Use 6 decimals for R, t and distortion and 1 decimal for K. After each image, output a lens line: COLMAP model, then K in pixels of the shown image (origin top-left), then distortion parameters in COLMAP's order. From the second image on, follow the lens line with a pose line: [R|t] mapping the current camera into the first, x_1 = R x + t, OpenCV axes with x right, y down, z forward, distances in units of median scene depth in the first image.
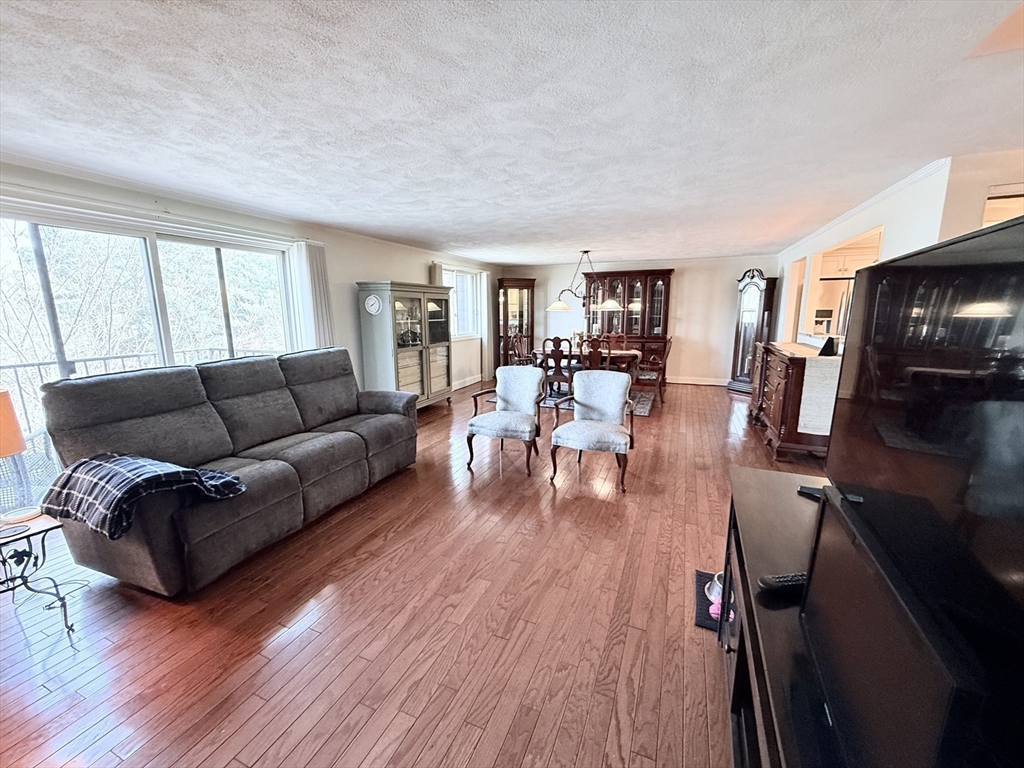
lens RADIAL K [[410.6, 0, 507.6], [0, 410.6, 382.4], [0, 0, 1]] dist [-0.000849, 0.000026]
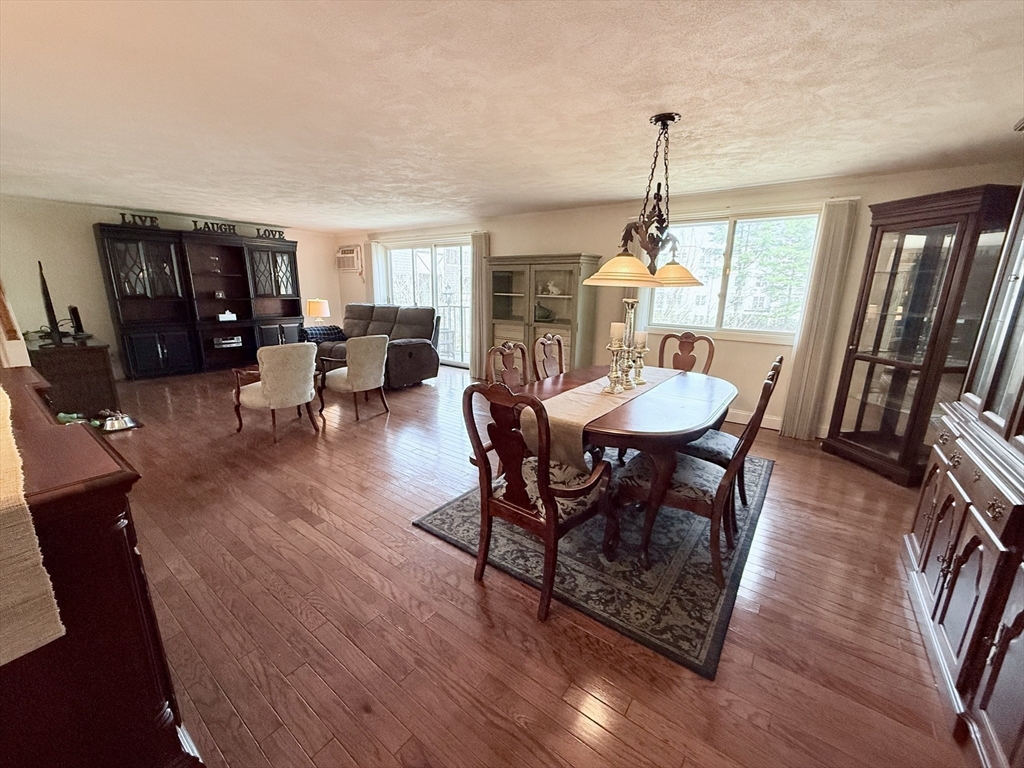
lens RADIAL K [[410.6, 0, 507.9], [0, 410.6, 385.3], [0, 0, 1]] dist [-0.000849, 0.000026]
pose [[-0.242163, 0.230423, -0.942477, 0.584674], [-0.180667, 0.943691, 0.277141, -0.167327], [0.953266, 0.237387, -0.186897, 0.950274]]
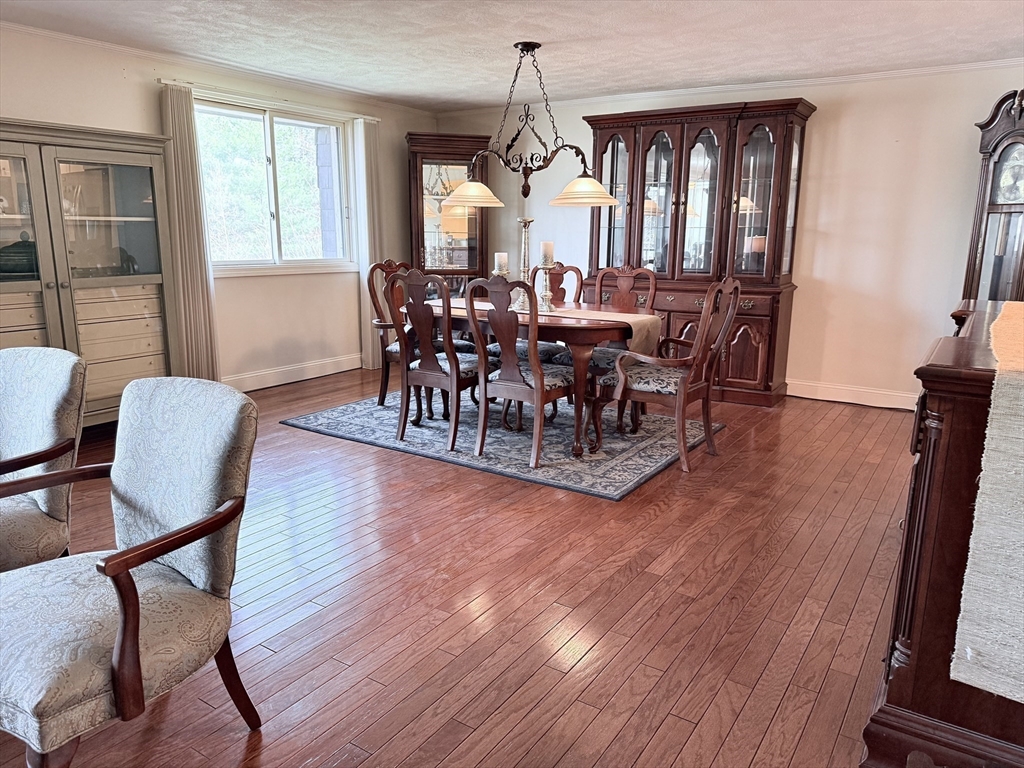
lens RADIAL K [[728.2, 0, 511.0], [0, 728.2, 386.0], [0, 0, 1]] dist [0.050605, -0.064706]
pose [[0.983936, 0.052013, -0.170775, 0.294296], [-0.045532, 0.998094, 0.041651, -0.031285], [0.172616, -0.033206, 0.984429, 0.306625]]
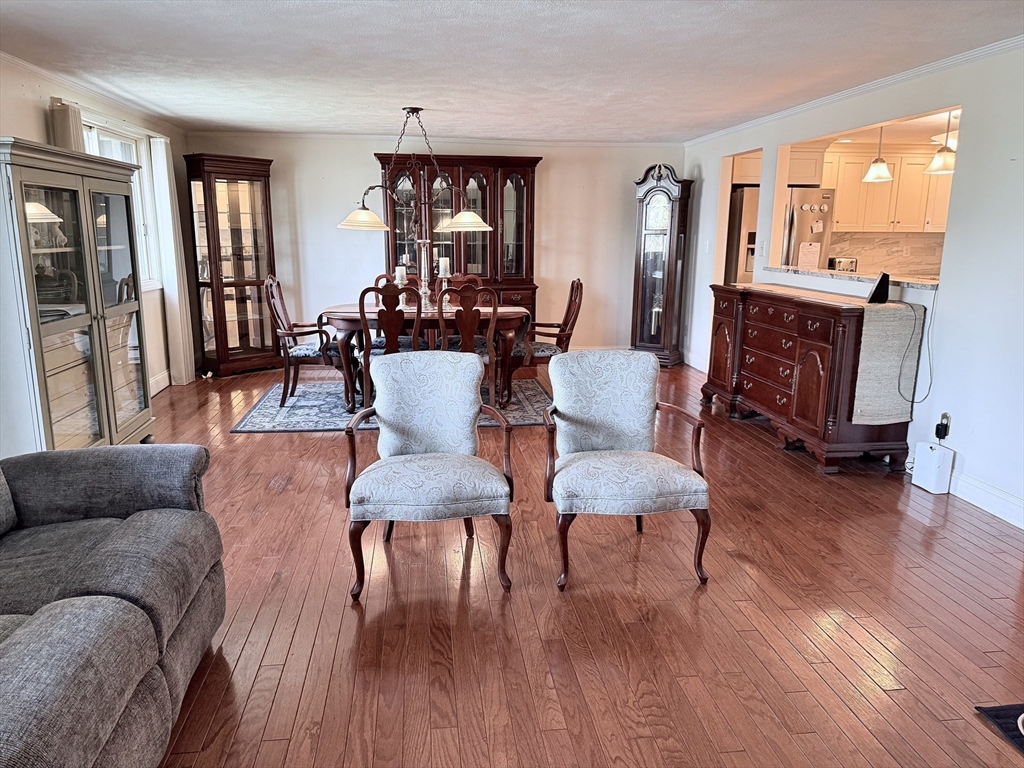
lens RADIAL K [[728.2, 0, 510.6], [0, 728.2, 389.4], [0, 0, 1]] dist [0.050605, -0.064706]
pose [[0.861803, -0.095987, 0.498078, -0.176539], [0.076922, 0.995307, 0.058716, -0.022950], [-0.501376, -0.012289, 0.865142, 0.160007]]
